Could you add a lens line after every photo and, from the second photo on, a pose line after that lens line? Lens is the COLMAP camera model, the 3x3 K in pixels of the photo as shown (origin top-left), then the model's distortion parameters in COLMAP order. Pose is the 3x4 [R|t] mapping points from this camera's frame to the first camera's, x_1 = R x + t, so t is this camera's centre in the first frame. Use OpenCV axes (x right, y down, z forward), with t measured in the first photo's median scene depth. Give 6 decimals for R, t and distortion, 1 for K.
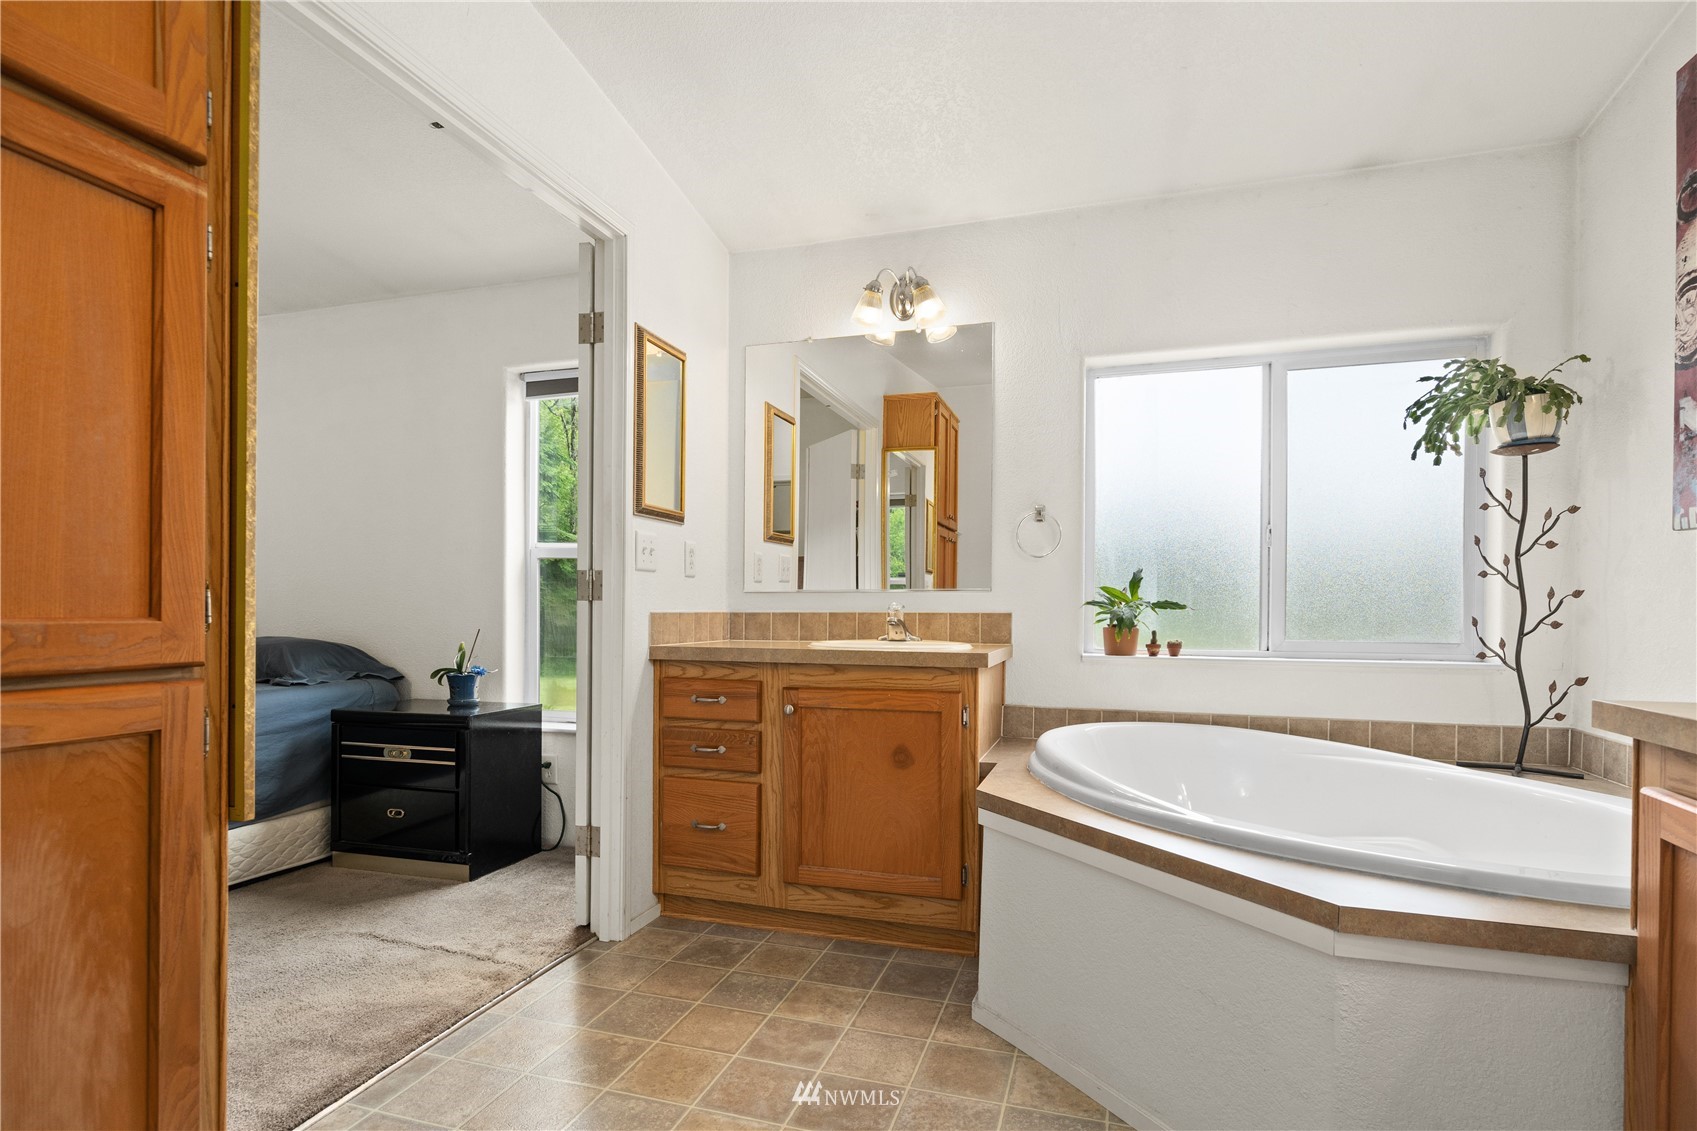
lens RADIAL K [[849.0, 0, 833.0], [0, 849.0, 616.9], [0, 0, 1]] dist [-0.005463, 0.003735]
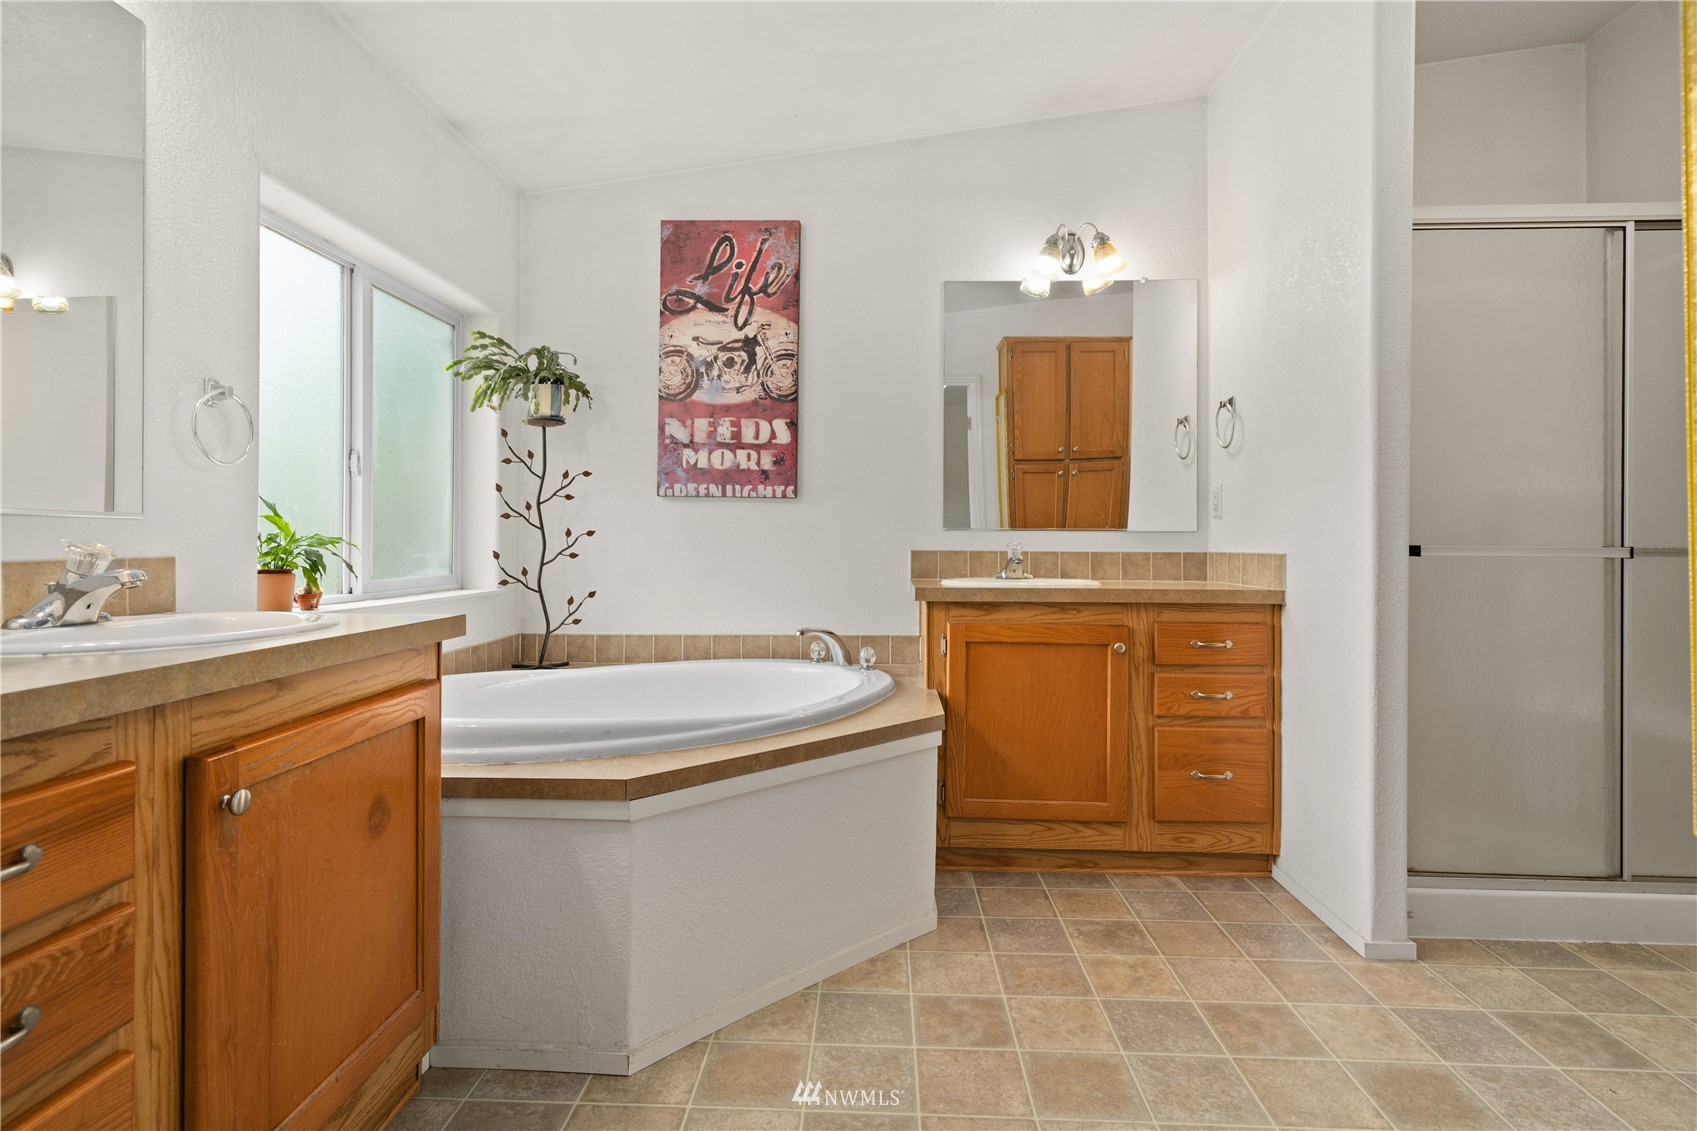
lens RADIAL K [[849.0, 0, 835.0], [0, 849.0, 536.6], [0, 0, 1]] dist [-0.005463, 0.003735]
pose [[-0.259502, 0.002592, 0.965739, -0.542007], [0.013540, 0.999908, 0.000954, -0.015513], [-0.965648, 0.013324, -0.259513, 0.863097]]
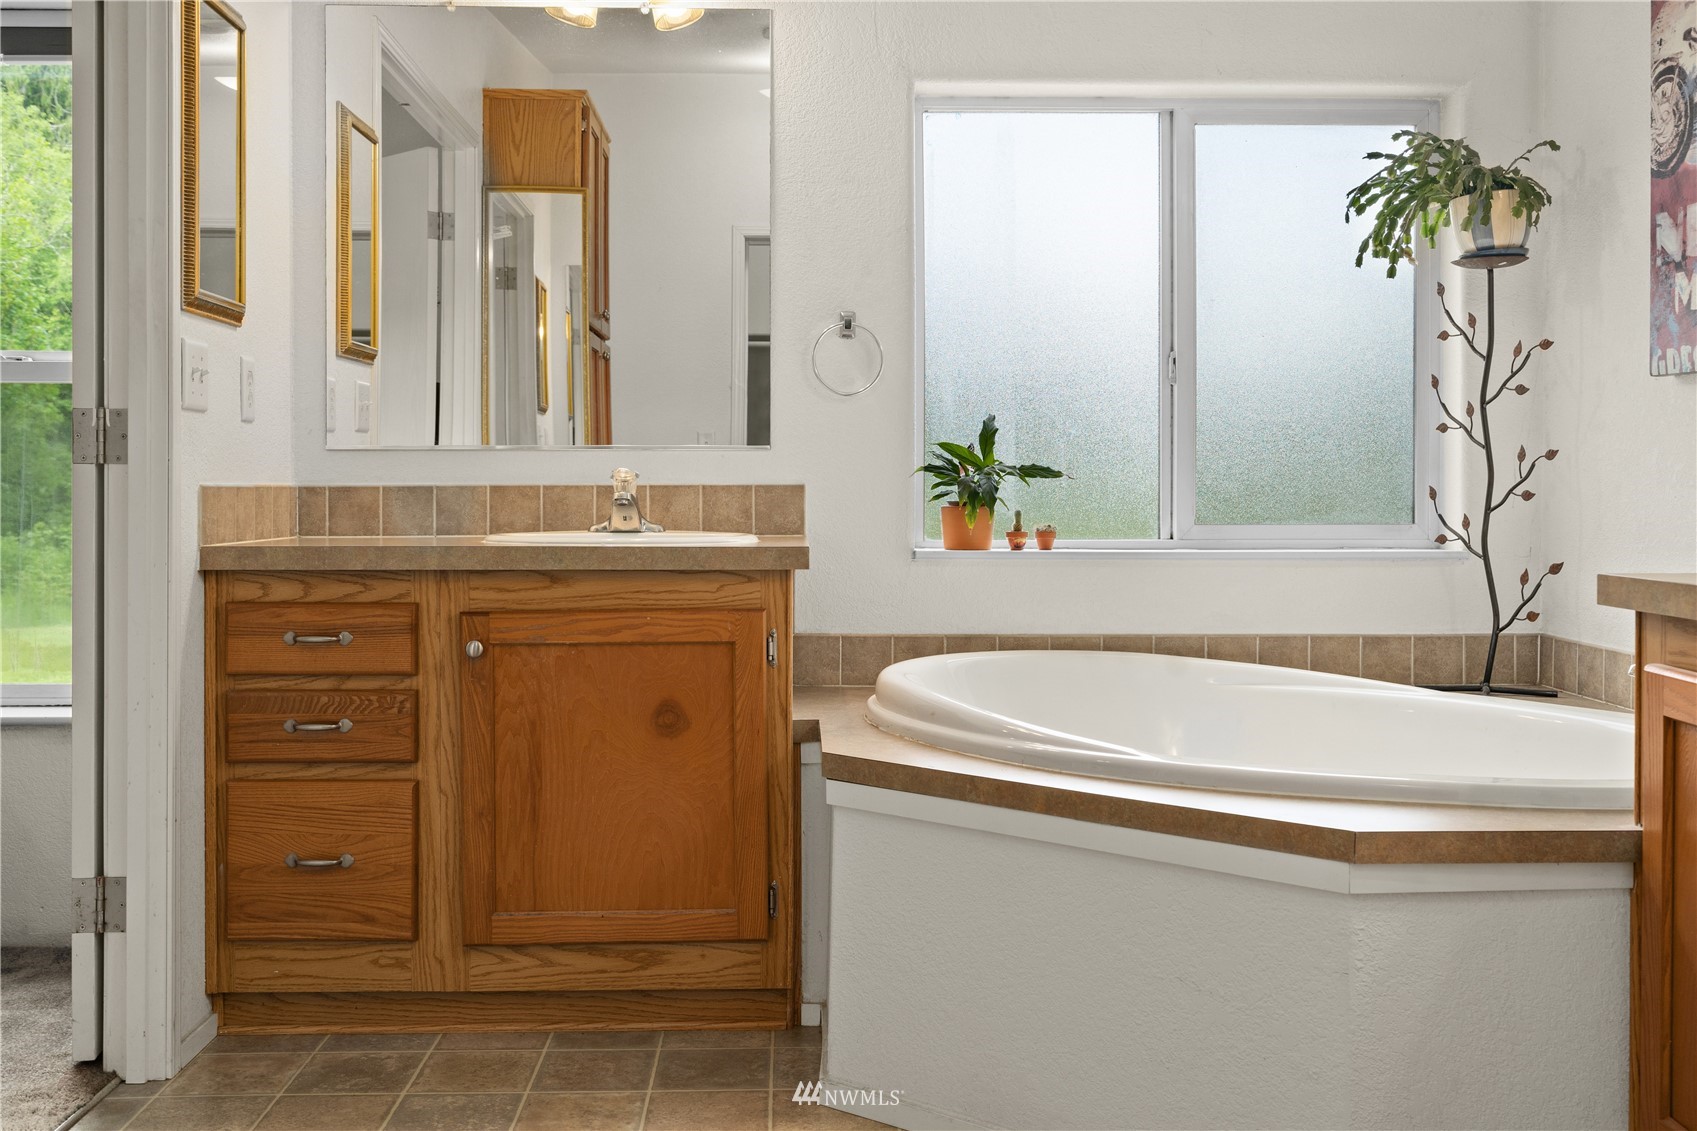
lens RADIAL K [[1673.1, 0, 836.2], [0, 1673.1, 498.7], [0, 0, 1]] dist [0.002628, 0.000000]
pose [[0.940760, -0.006869, 0.339003, -0.216992], [0.007402, 0.999973, -0.000281, 0.007476], [-0.338992, 0.002774, 0.940785, -0.183328]]
